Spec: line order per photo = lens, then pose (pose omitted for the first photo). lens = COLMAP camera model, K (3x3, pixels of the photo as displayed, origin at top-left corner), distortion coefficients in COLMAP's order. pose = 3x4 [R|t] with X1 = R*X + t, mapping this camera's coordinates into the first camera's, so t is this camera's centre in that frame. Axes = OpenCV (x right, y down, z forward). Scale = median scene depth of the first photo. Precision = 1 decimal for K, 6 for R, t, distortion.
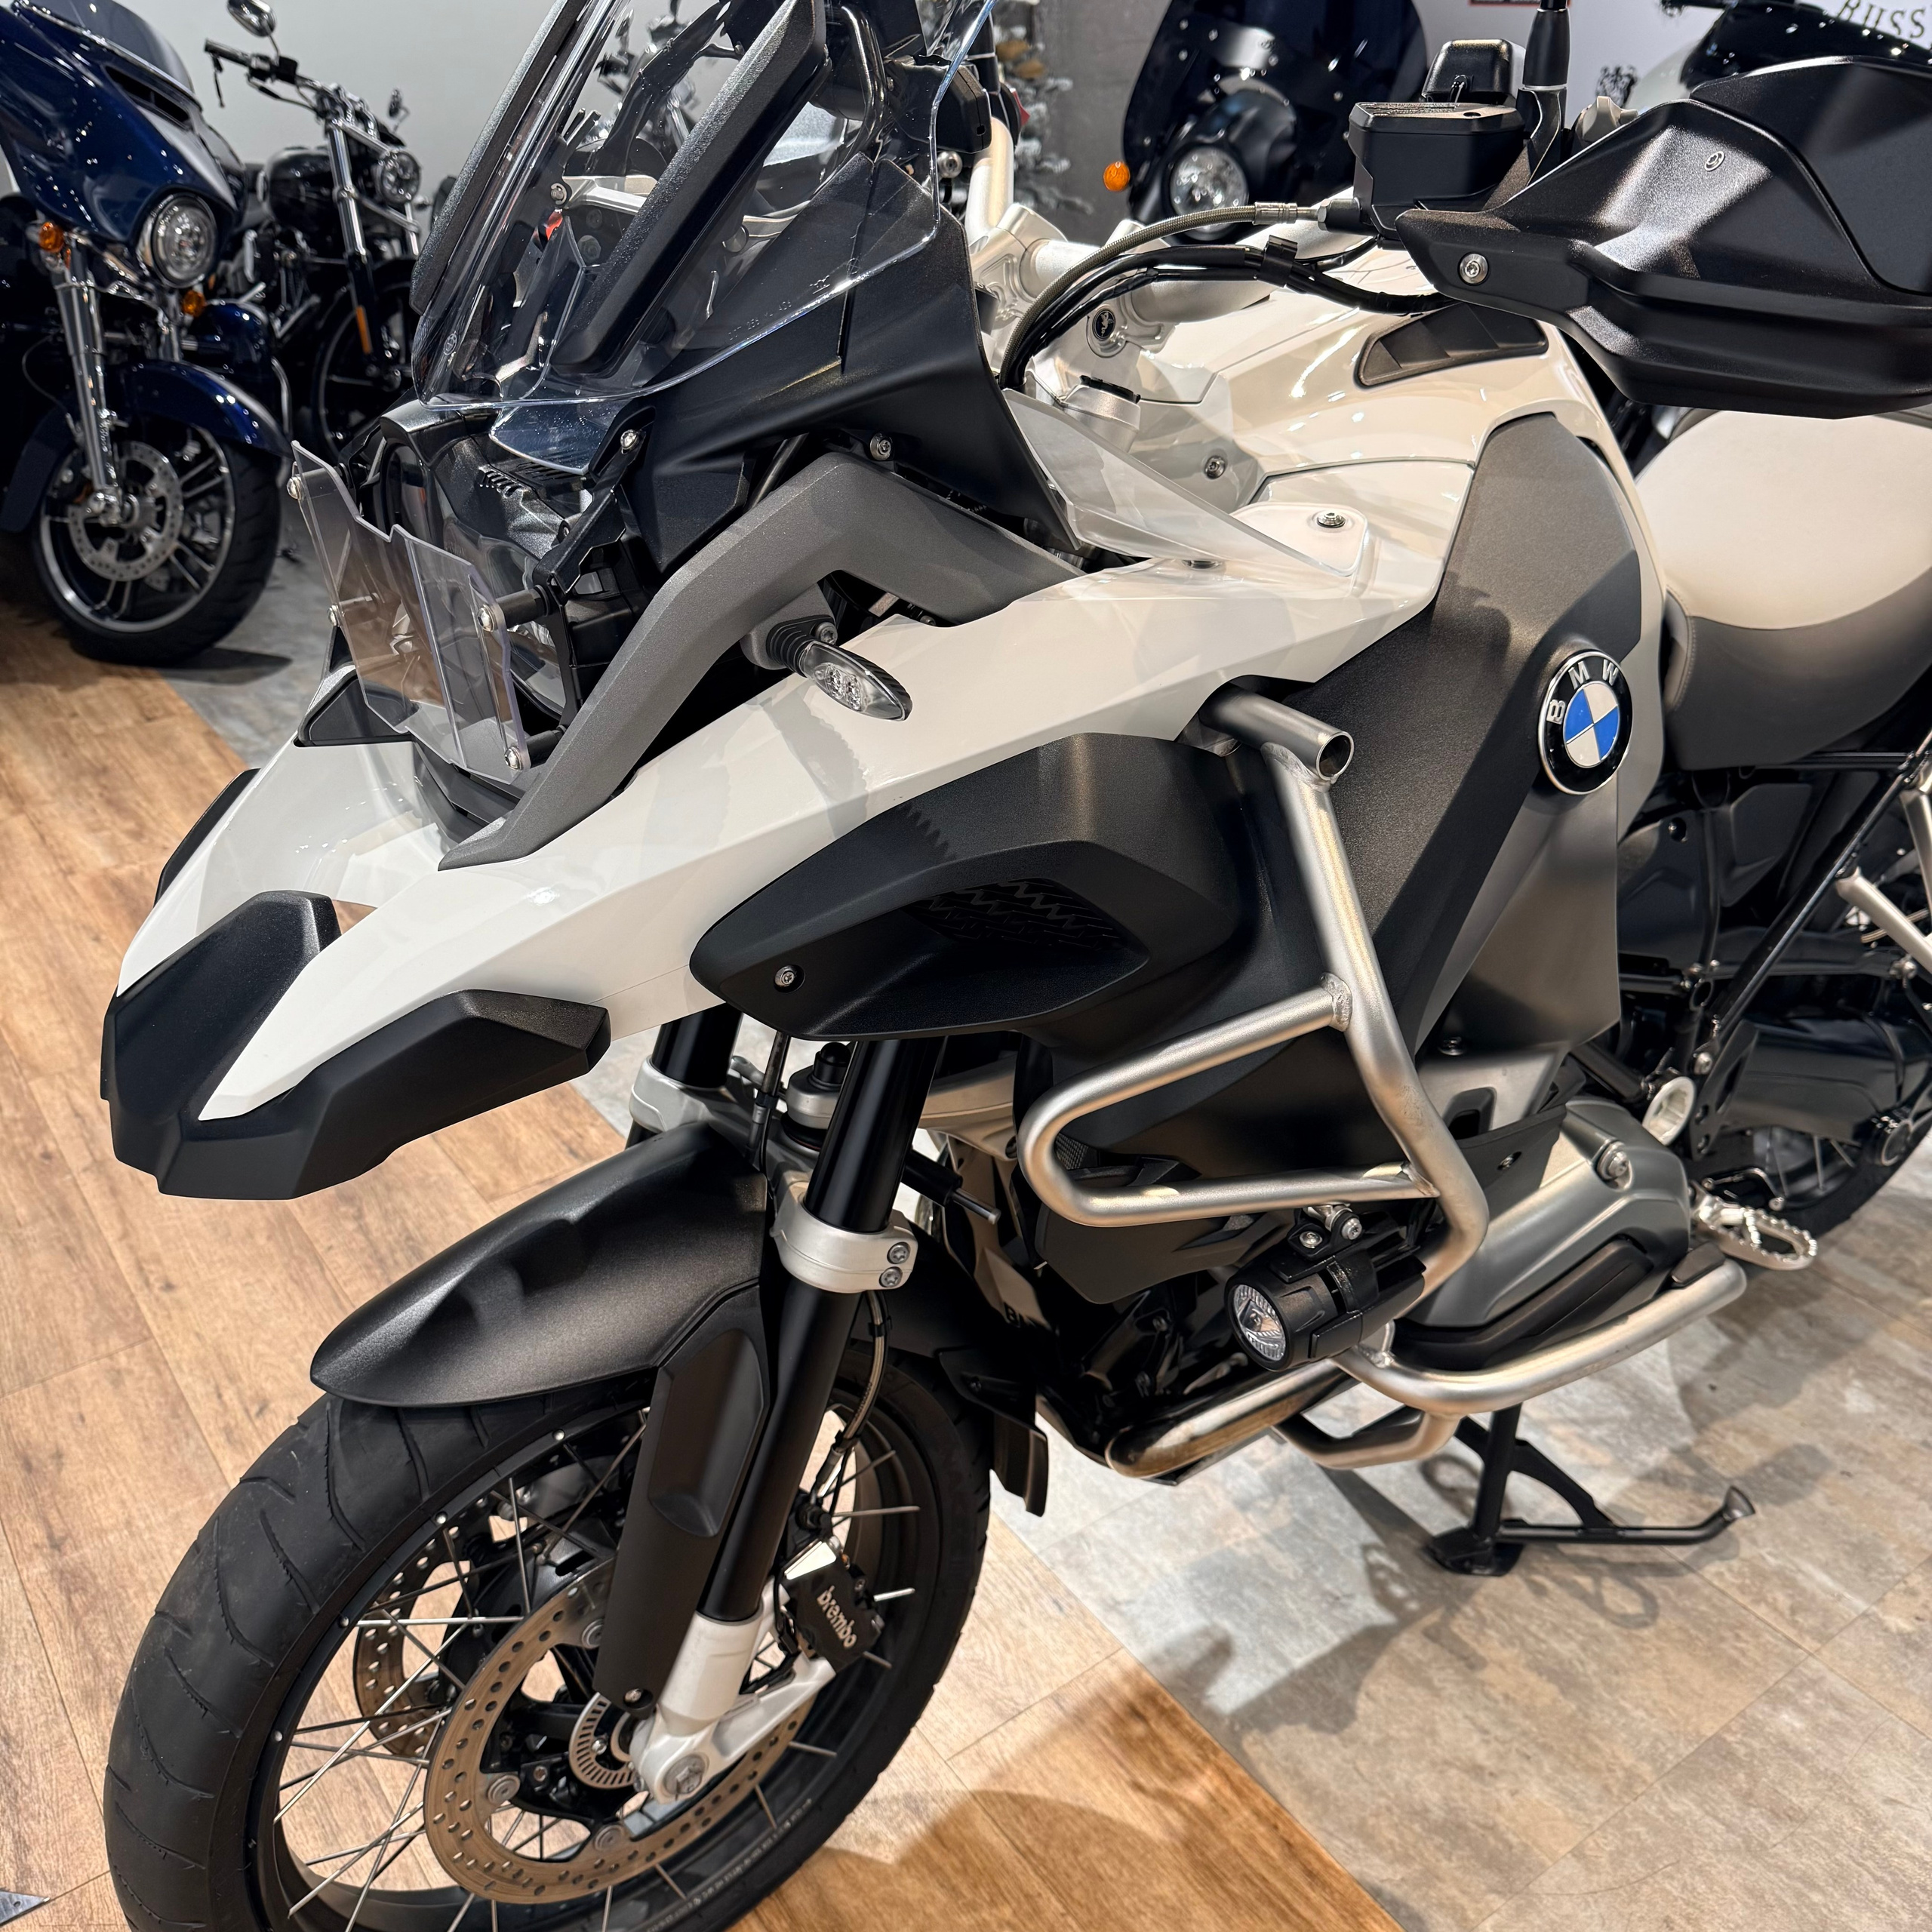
lens RADIAL K [[1836.6, 0, 966.0], [0, 1836.6, 966.0], [0, 0, 1]] dist [0.006235, -0.017992]
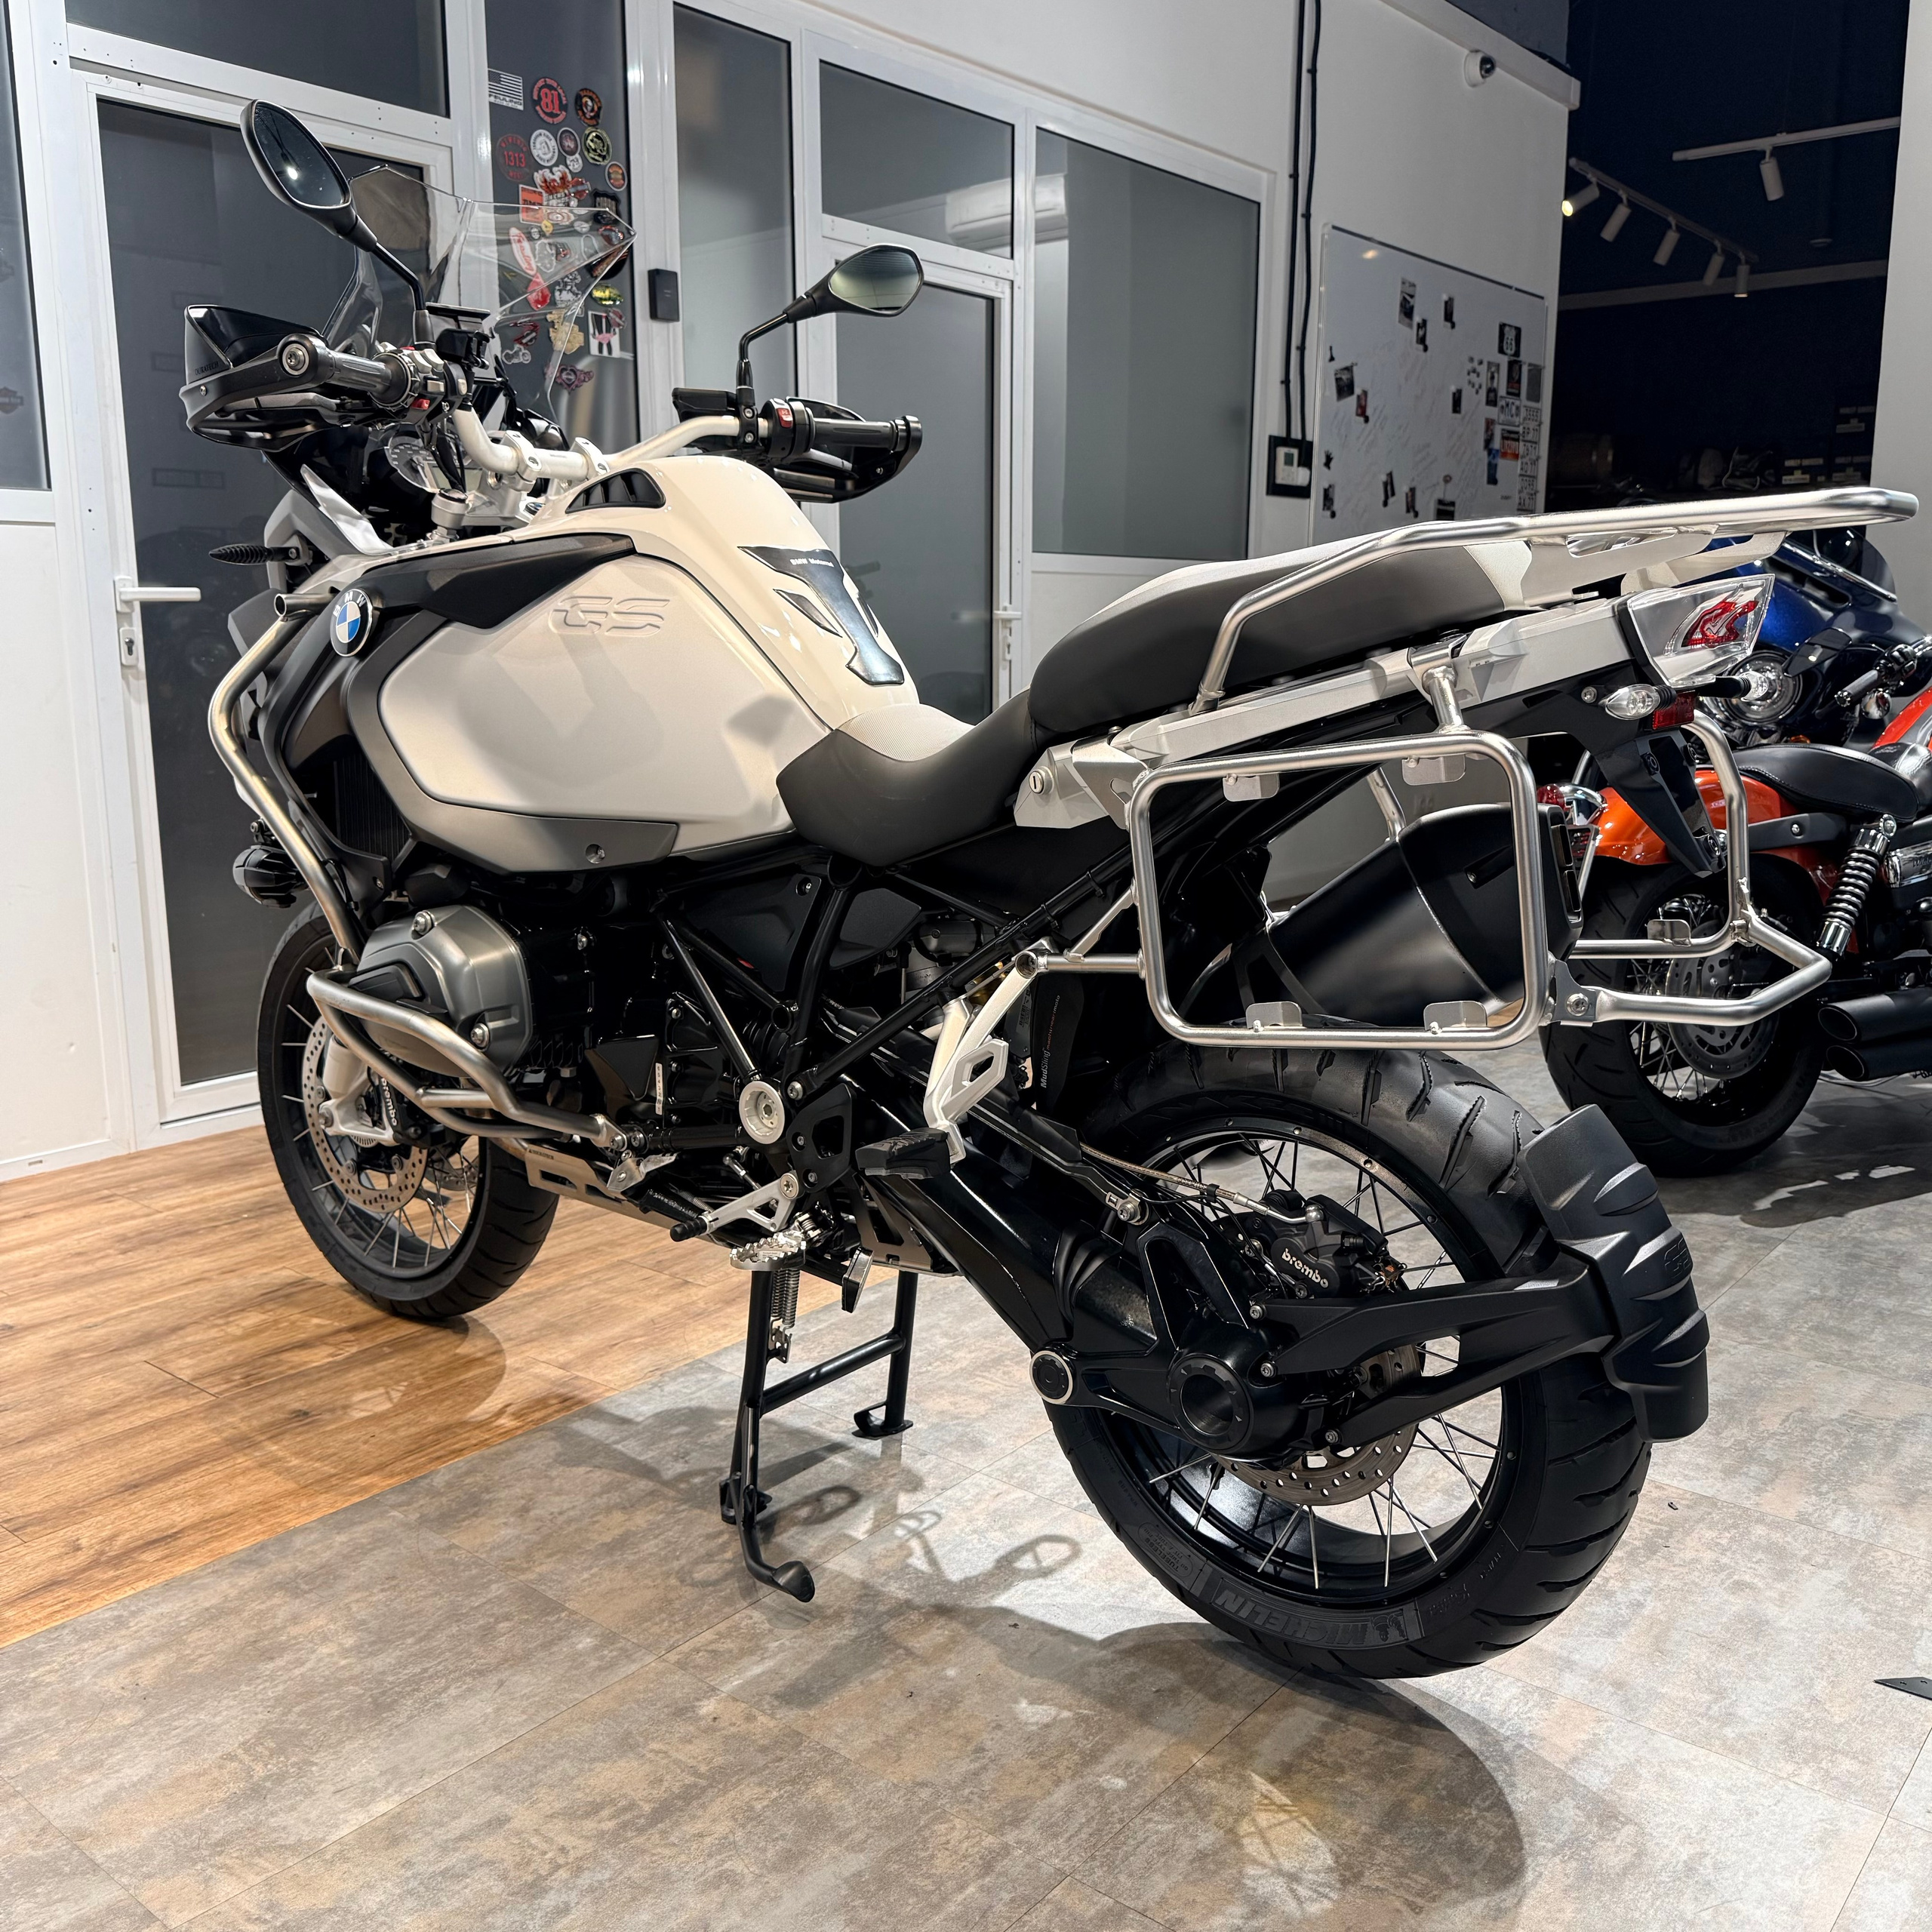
lens RADIAL K [[1799.2, 0, 975.1], [0, 1799.2, 960.8], [0, 0, 1]] dist [0.111549, -0.195168]
pose [[0.262055, 0.191017, -0.945960, 1.425026], [-0.469887, 0.881431, 0.047816, -0.127676], [0.842931, 0.431964, 0.320740, 0.616219]]
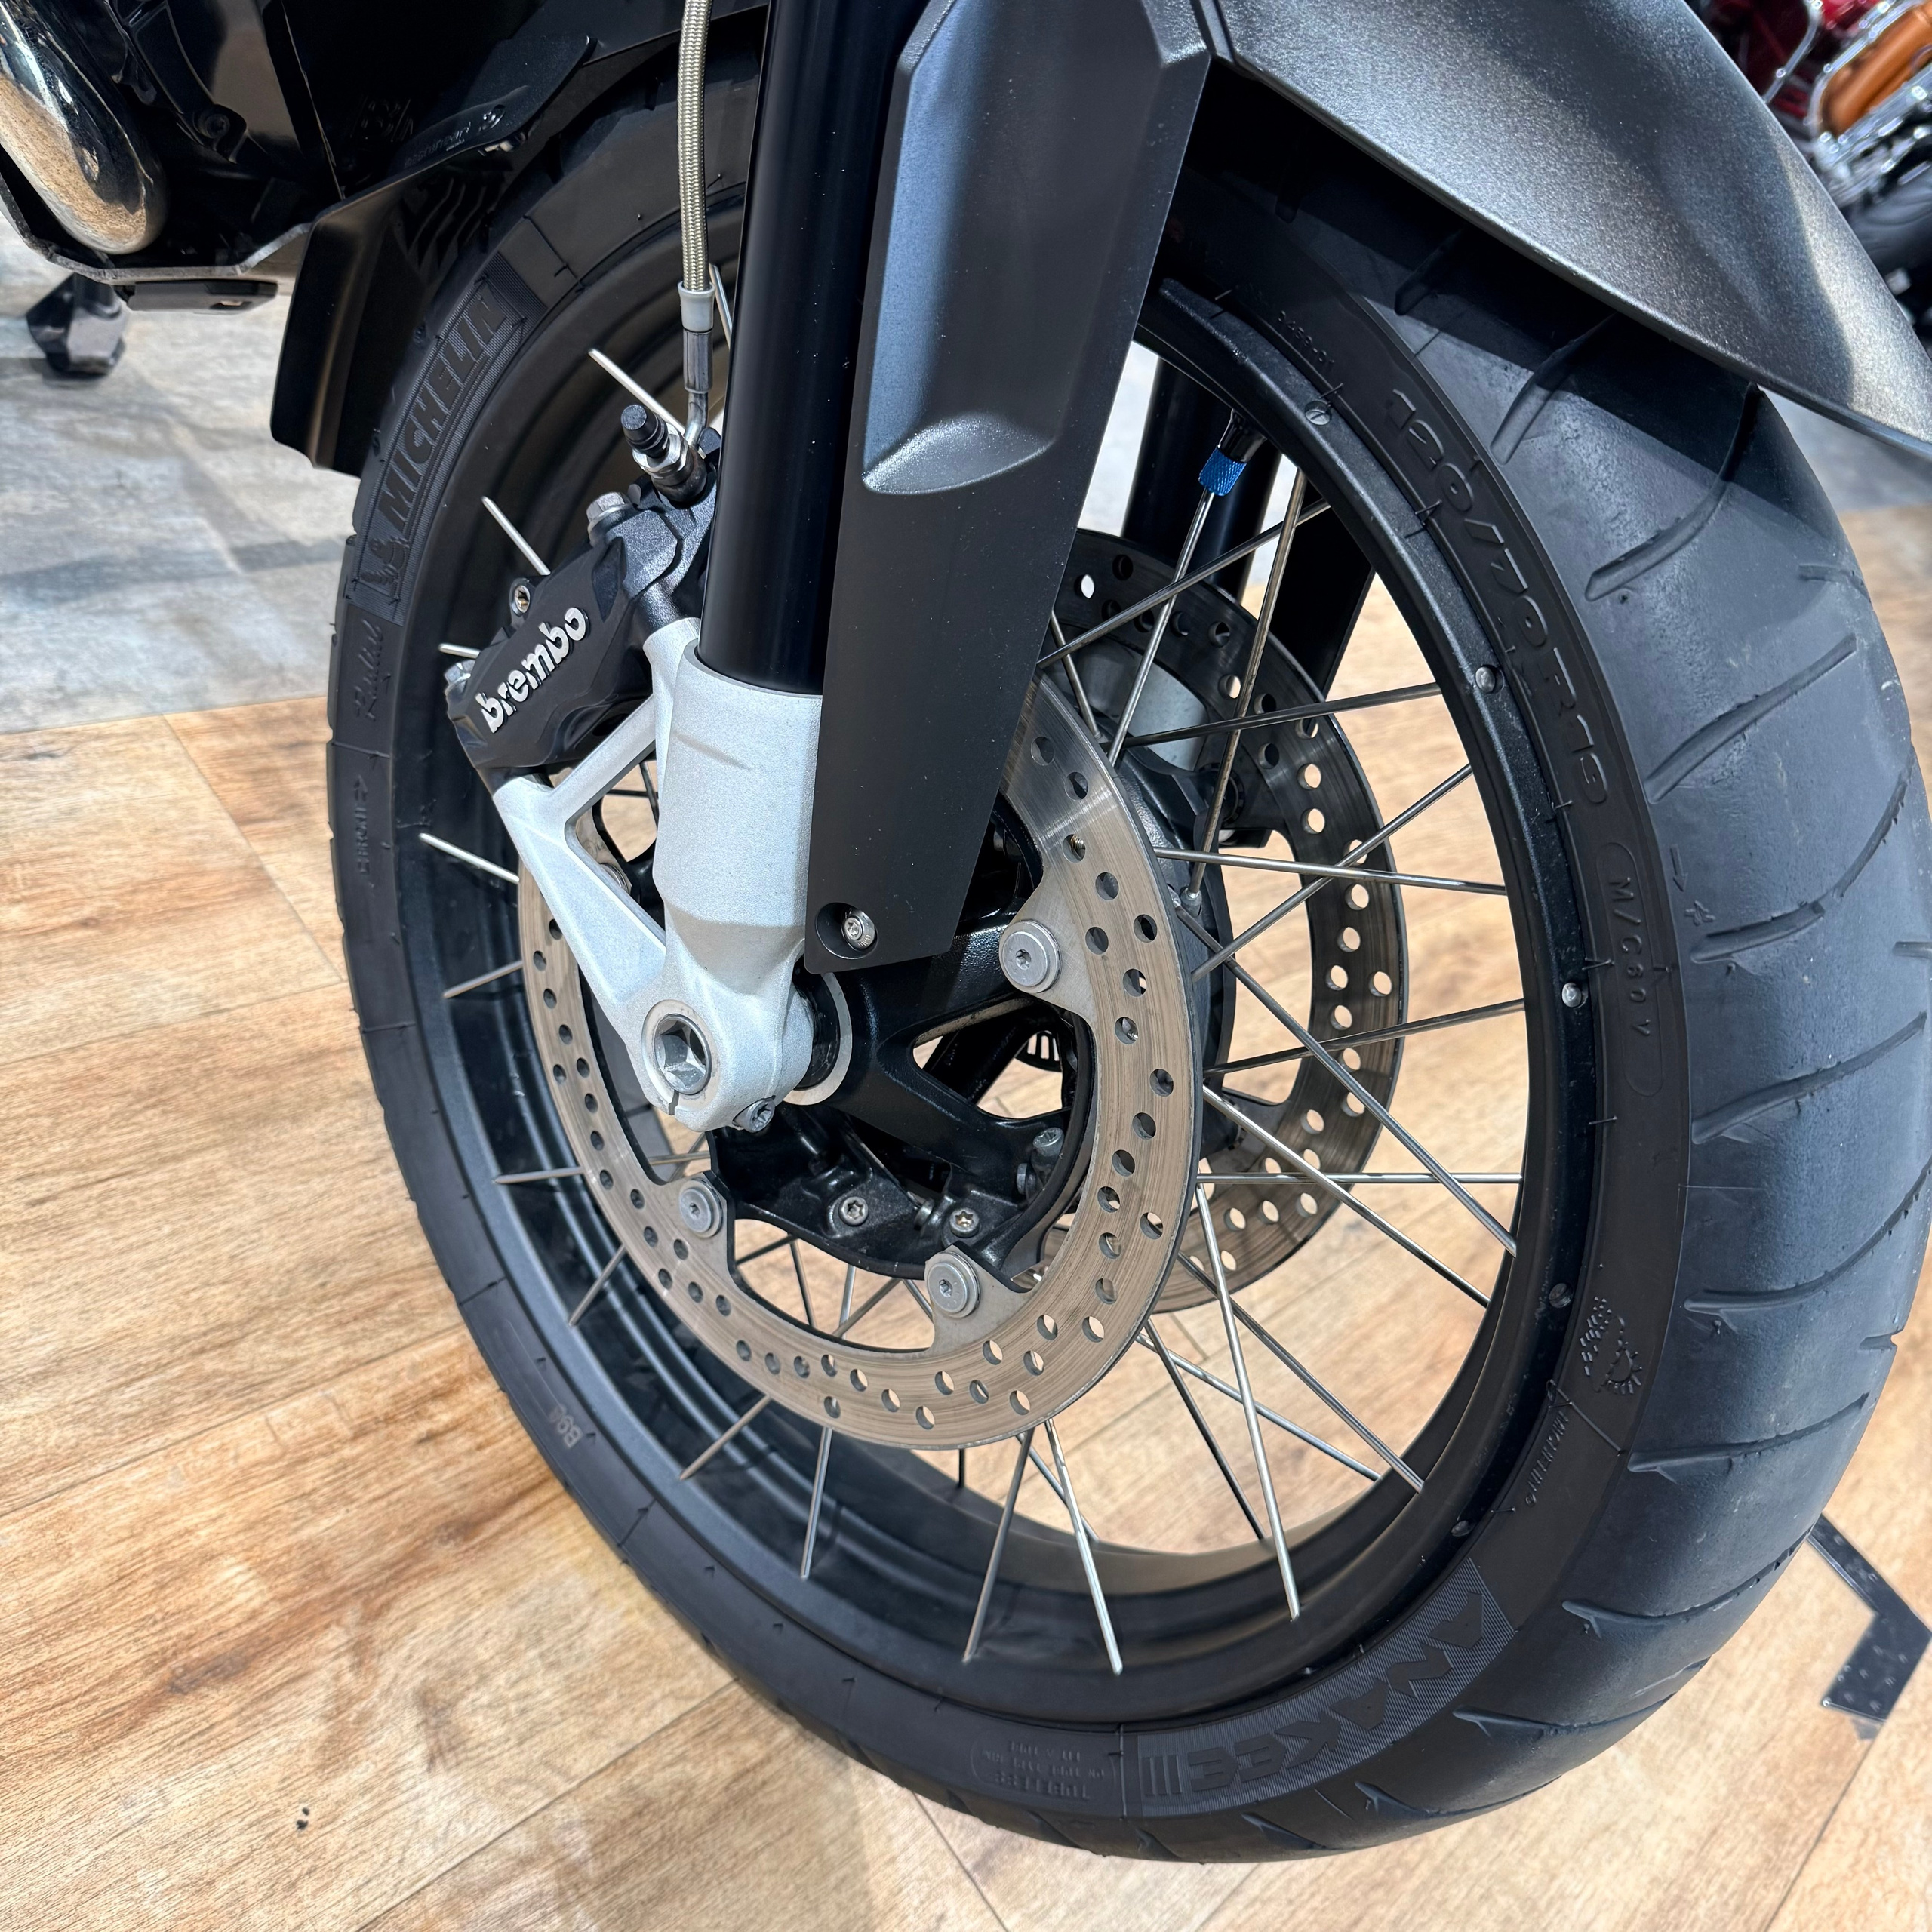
lens RADIAL K [[1830.5, 0, 937.4], [0, 1830.5, 965.7], [0, 0, 1]] dist [0.079485, -0.150638]
pose [[-0.106064, -0.700451, 0.705775, -0.416307], [0.034739, 0.706735, 0.706625, 0.009344], [-0.993752, 0.099466, -0.050626, 0.770229]]
